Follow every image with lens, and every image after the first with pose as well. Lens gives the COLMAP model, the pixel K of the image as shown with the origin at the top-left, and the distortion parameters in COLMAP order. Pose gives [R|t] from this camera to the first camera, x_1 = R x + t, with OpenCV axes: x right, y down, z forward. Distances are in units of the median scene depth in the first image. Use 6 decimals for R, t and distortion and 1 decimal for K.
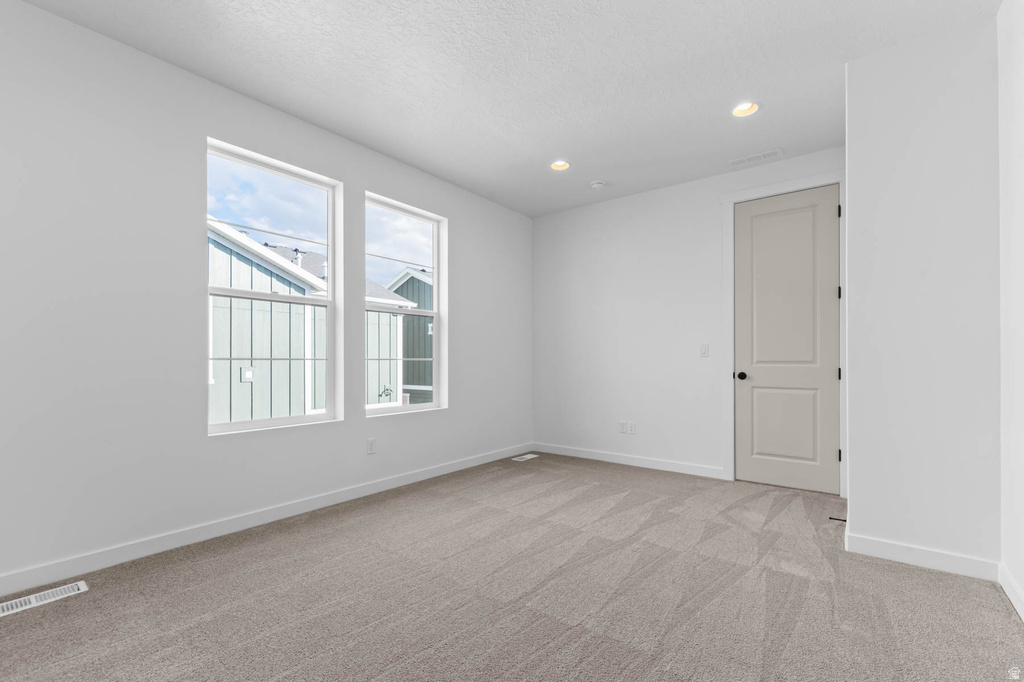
lens RADIAL K [[439.0, 0, 491.9], [0, 439.0, 360.3], [0, 0, 1]] dist [0.001717, 0.000108]
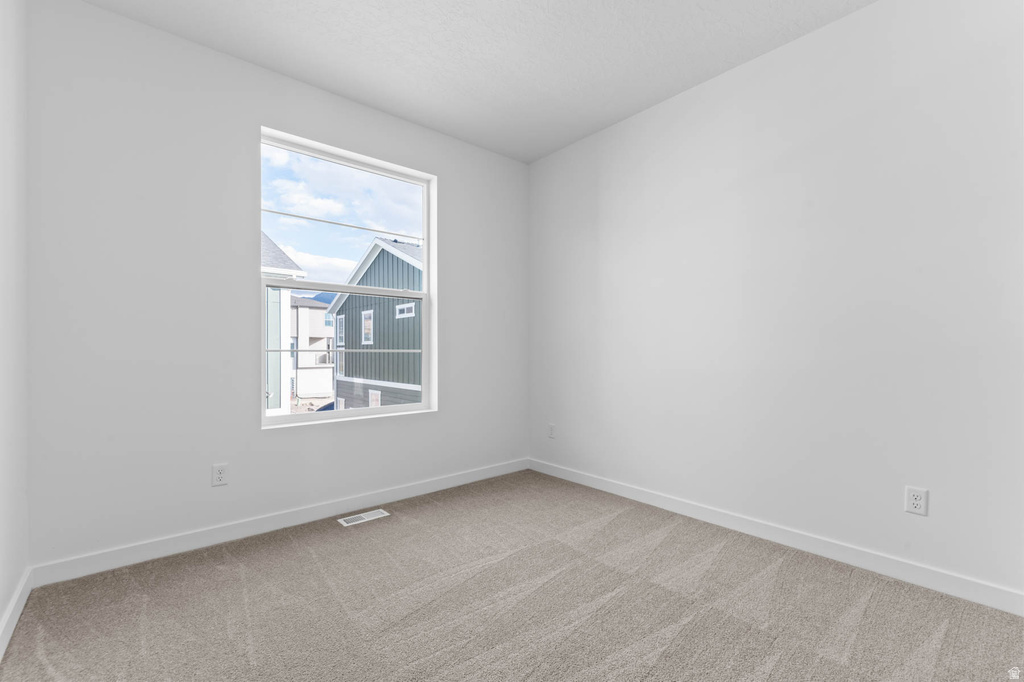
lens RADIAL K [[444.7, 0, 516.6], [0, 444.7, 356.8], [0, 0, 1]] dist [0.014148, 0.000244]
pose [[0.987715, -0.002304, -0.156249, 0.170095], [0.004122, 0.999928, 0.011312, 0.000423], [0.156212, -0.011817, 0.987653, 0.204438]]
